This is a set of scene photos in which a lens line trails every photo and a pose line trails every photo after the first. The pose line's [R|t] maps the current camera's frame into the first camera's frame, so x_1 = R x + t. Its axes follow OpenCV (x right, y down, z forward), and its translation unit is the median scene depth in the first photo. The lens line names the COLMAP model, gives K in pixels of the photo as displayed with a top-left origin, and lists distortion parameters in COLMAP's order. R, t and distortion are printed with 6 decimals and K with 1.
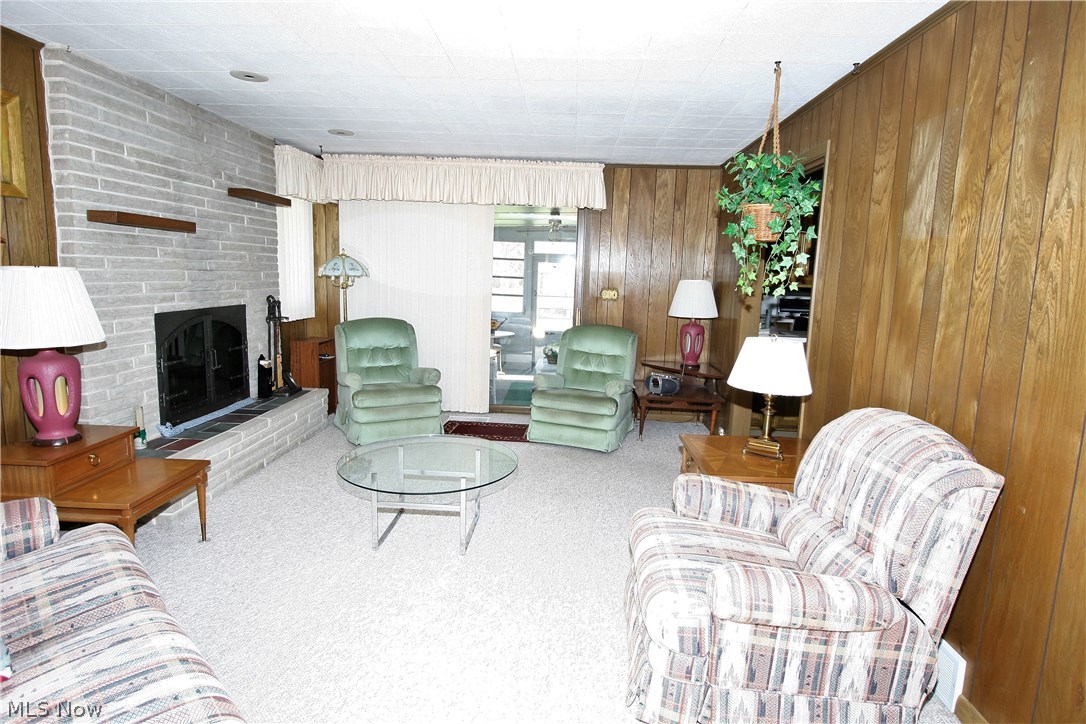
lens RADIAL K [[578.4, 0, 541.3], [0, 578.4, 356.1], [0, 0, 1]] dist [0.000057, 0.000021]
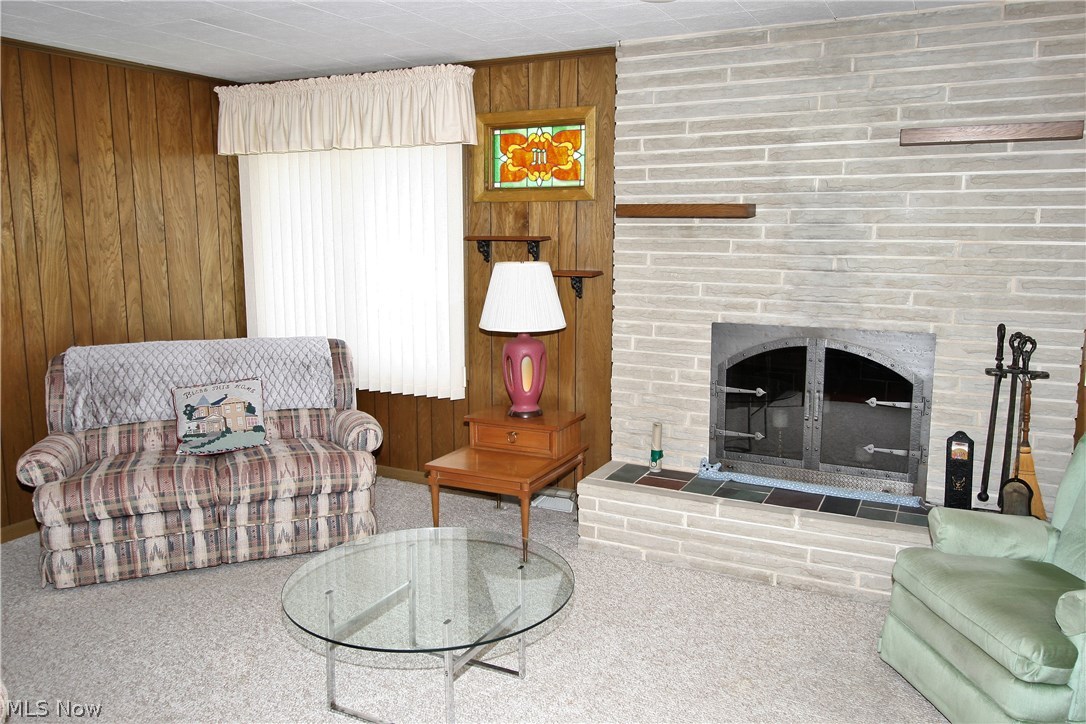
lens RADIAL K [[866.8, 0, 544.0], [0, 866.8, 361.5], [0, 0, 1]] dist [-0.002118, -0.001479]
pose [[-0.445571, 0.110158, -0.888443, 0.524124], [-0.141918, 0.971161, 0.191589, -0.225667], [0.883926, 0.211452, -0.417088, 1.355537]]
